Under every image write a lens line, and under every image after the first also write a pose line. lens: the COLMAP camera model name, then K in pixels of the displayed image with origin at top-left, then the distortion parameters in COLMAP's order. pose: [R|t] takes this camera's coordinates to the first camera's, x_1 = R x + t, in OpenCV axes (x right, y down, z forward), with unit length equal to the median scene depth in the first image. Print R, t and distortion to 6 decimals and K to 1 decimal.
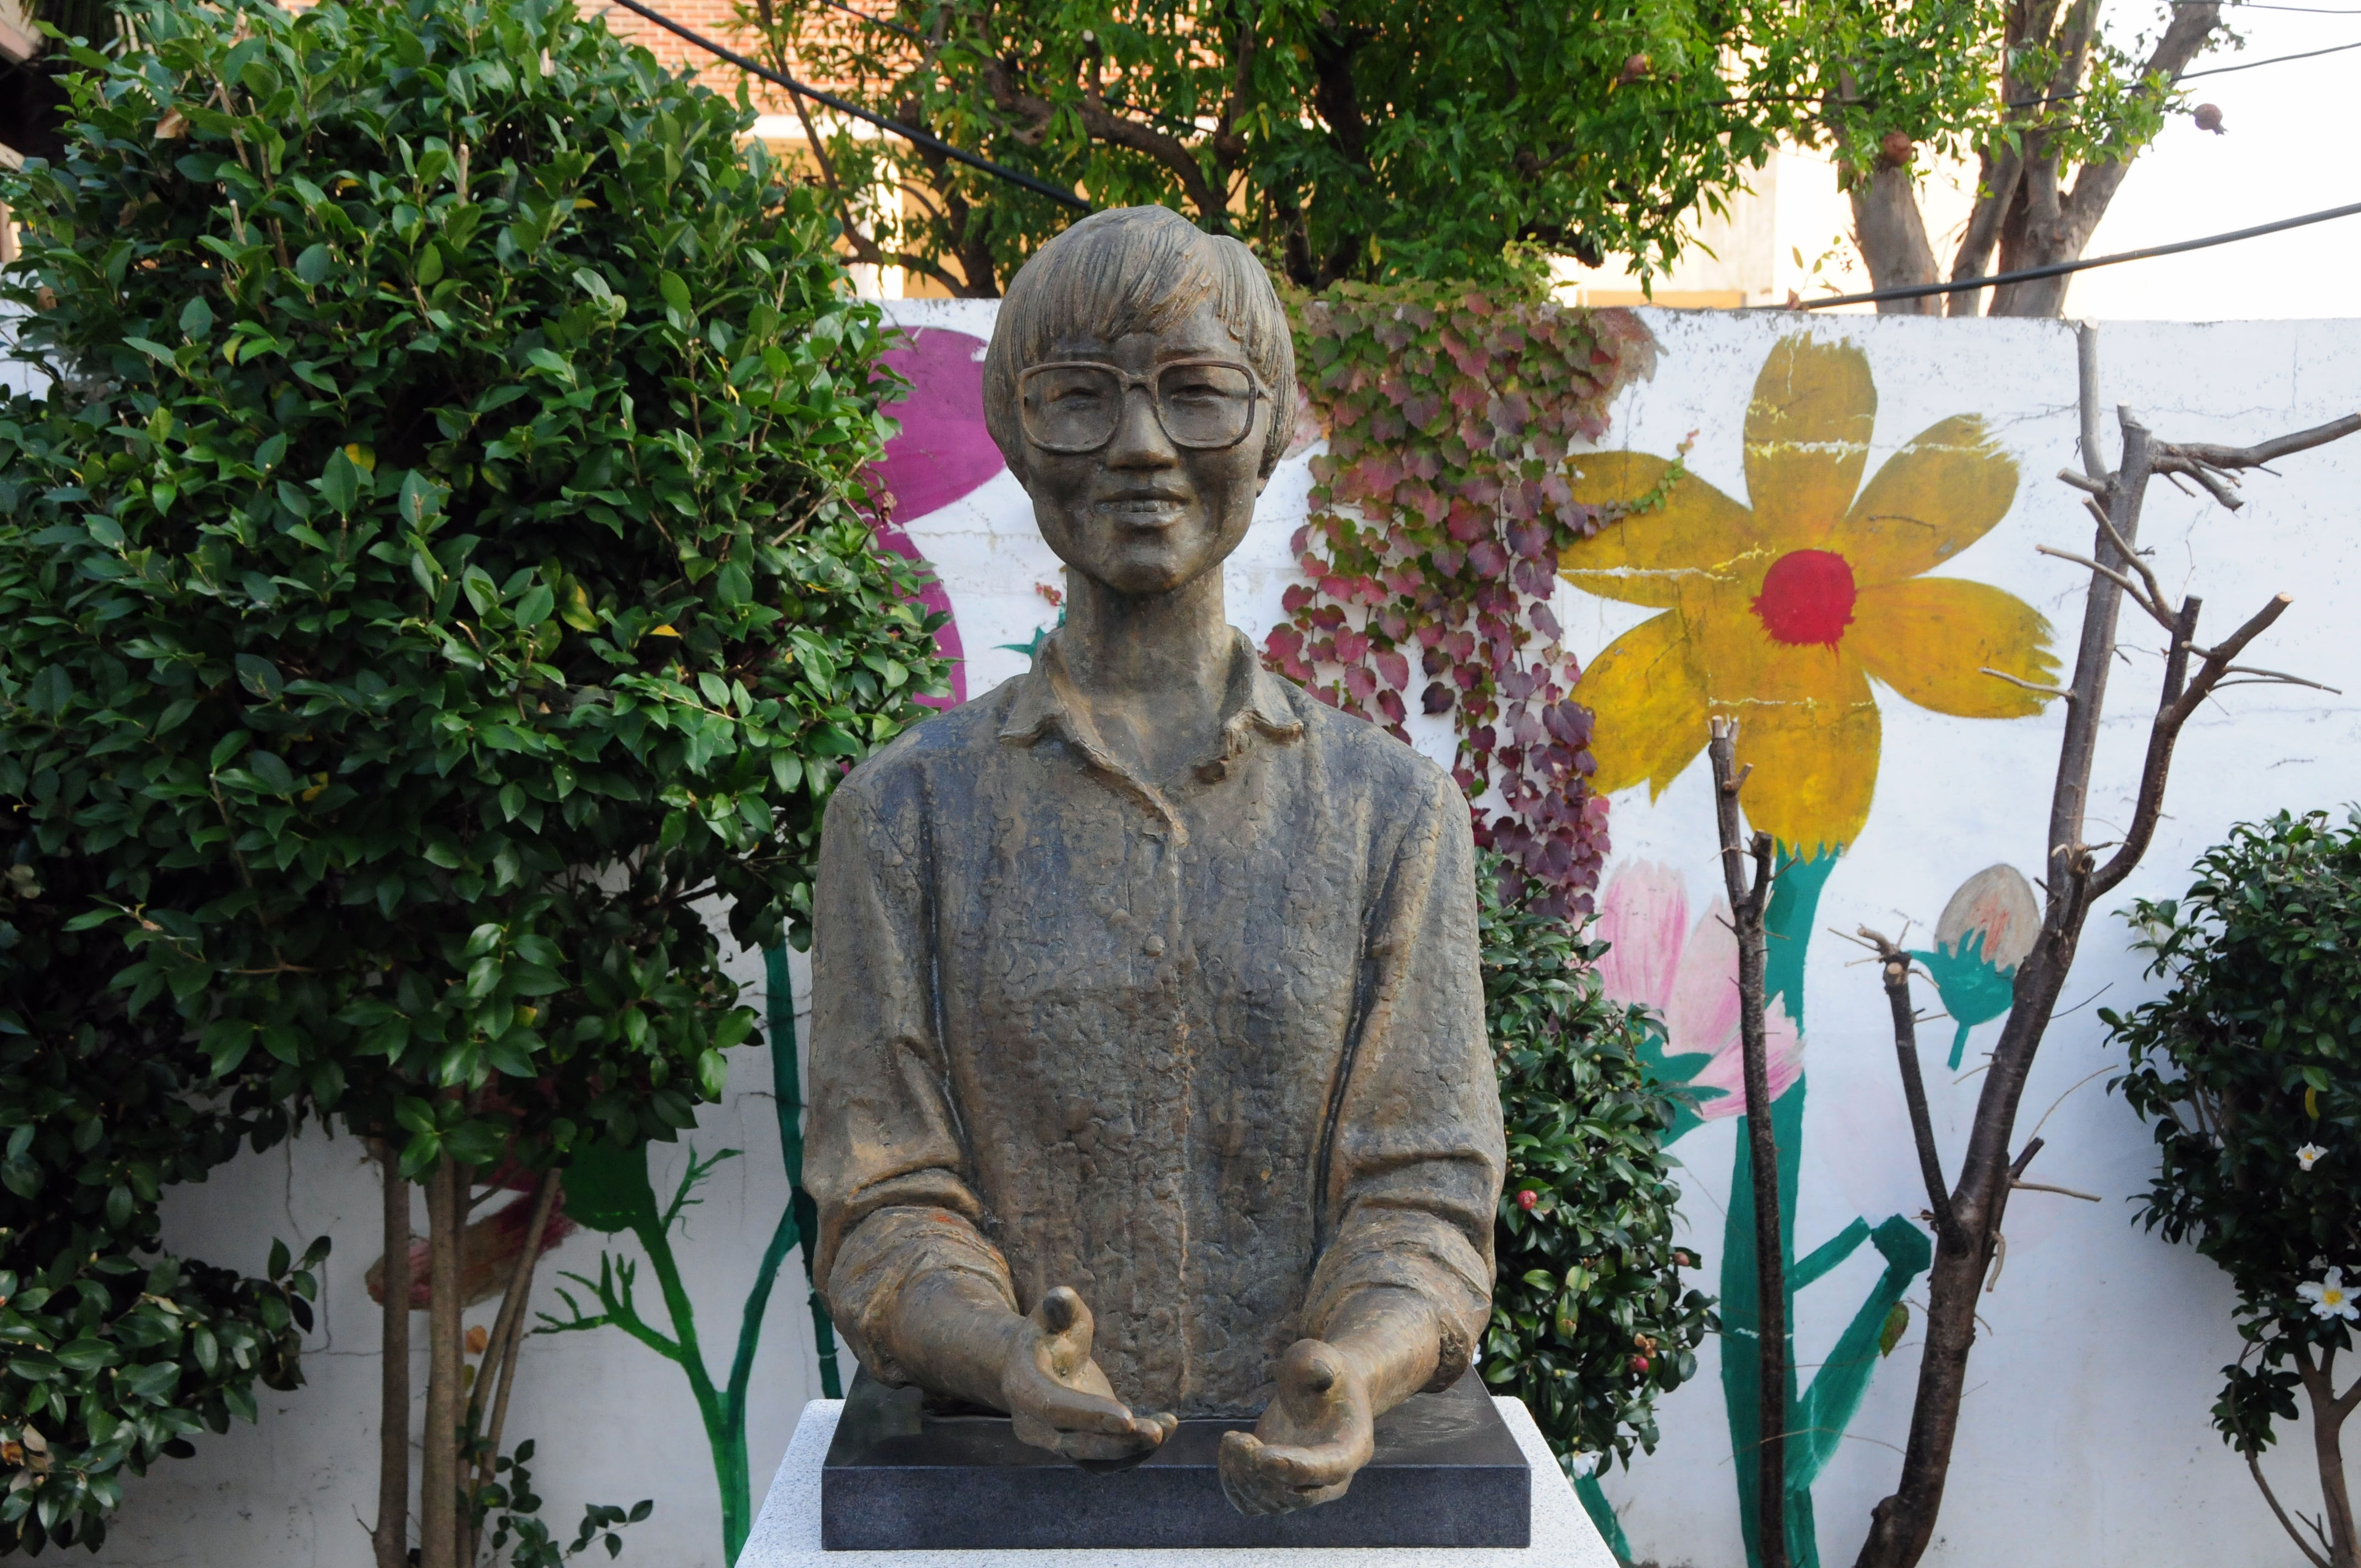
lens RADIAL K [[3160.0, 0, 1155.5], [0, 3160.0, 860.4], [0, 0, 1]] dist [0.138789, 0.000000]
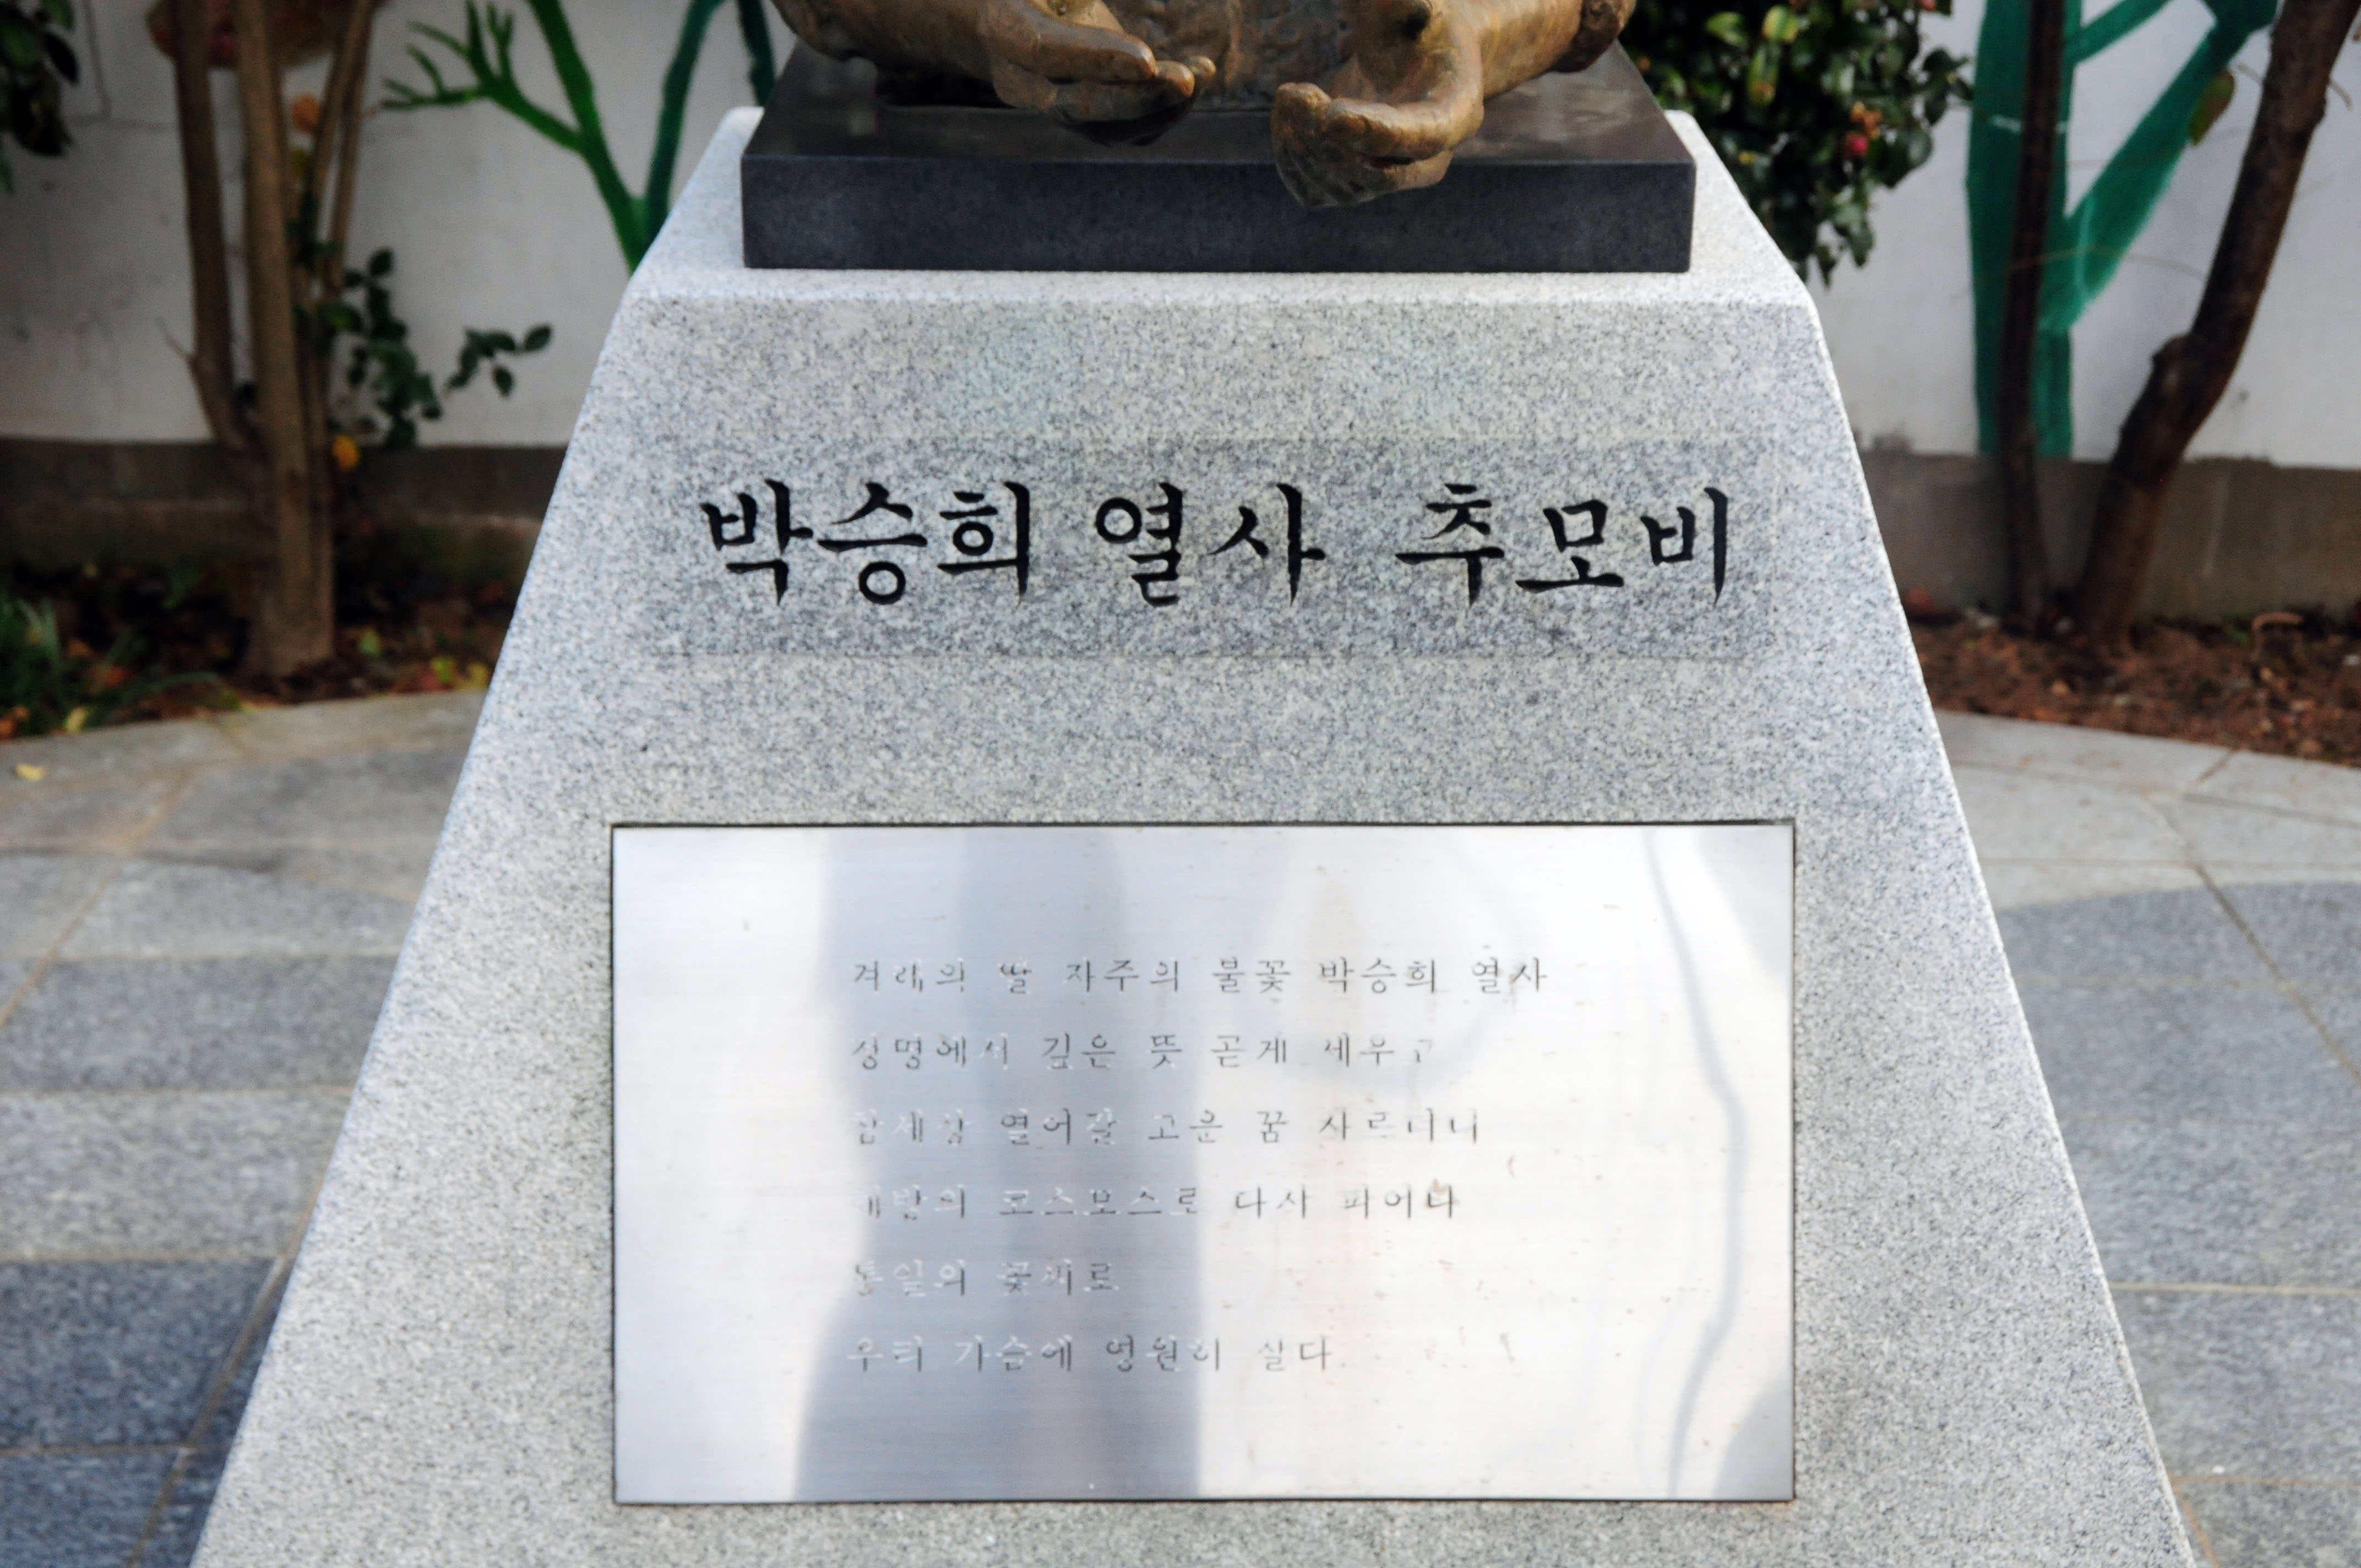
lens RADIAL K [[4075.9, 0, 1134.3], [0, 4075.9, 867.6], [0, 0, 1]] dist [0.332406, 0.000000]
pose [[0.999750, 0.010866, -0.019560, 0.003550], [-0.004567, 0.954854, 0.297039, 0.028102], [0.021905, -0.296875, 0.954665, 0.013687]]
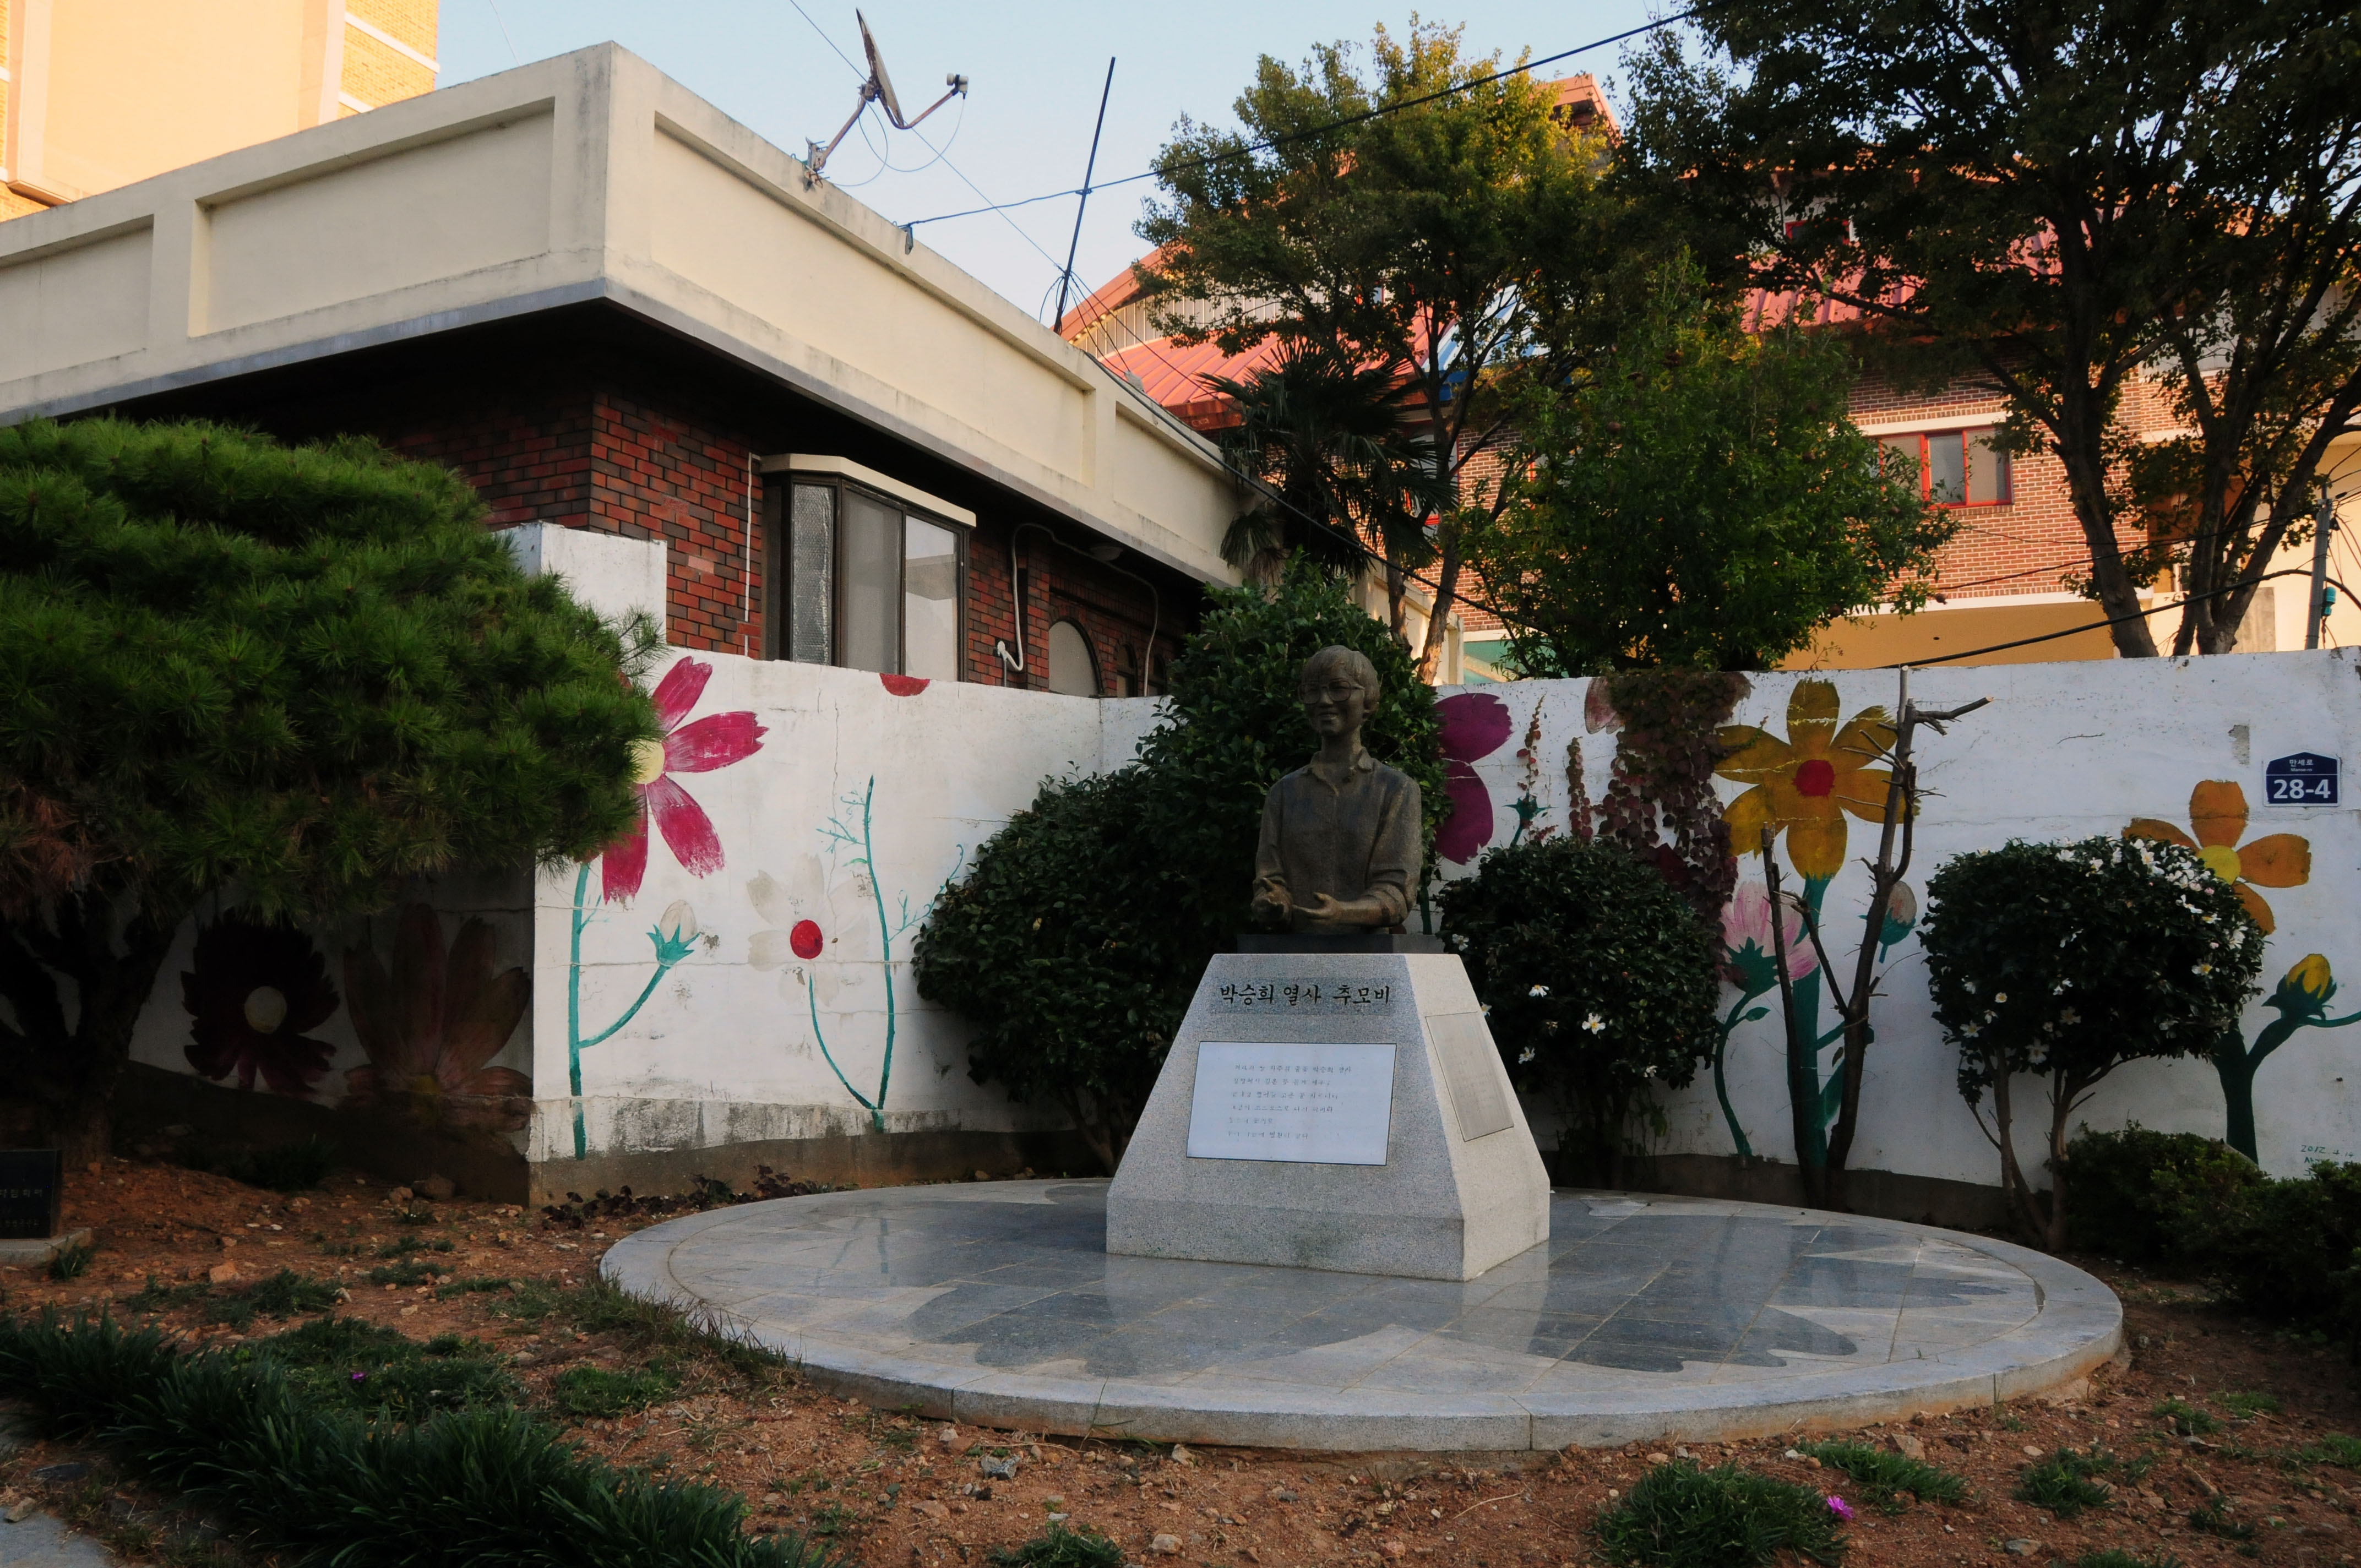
lens RADIAL K [[1838.2, 0, 1142.1], [0, 1838.2, 841.6], [0, 0, 1]] dist [-0.166036, 0.117420]
pose [[0.892808, -0.027774, -0.449579, 0.411045], [-0.023073, 0.993967, -0.107226, 0.151533], [0.449845, 0.106105, 0.886781, -0.587832]]
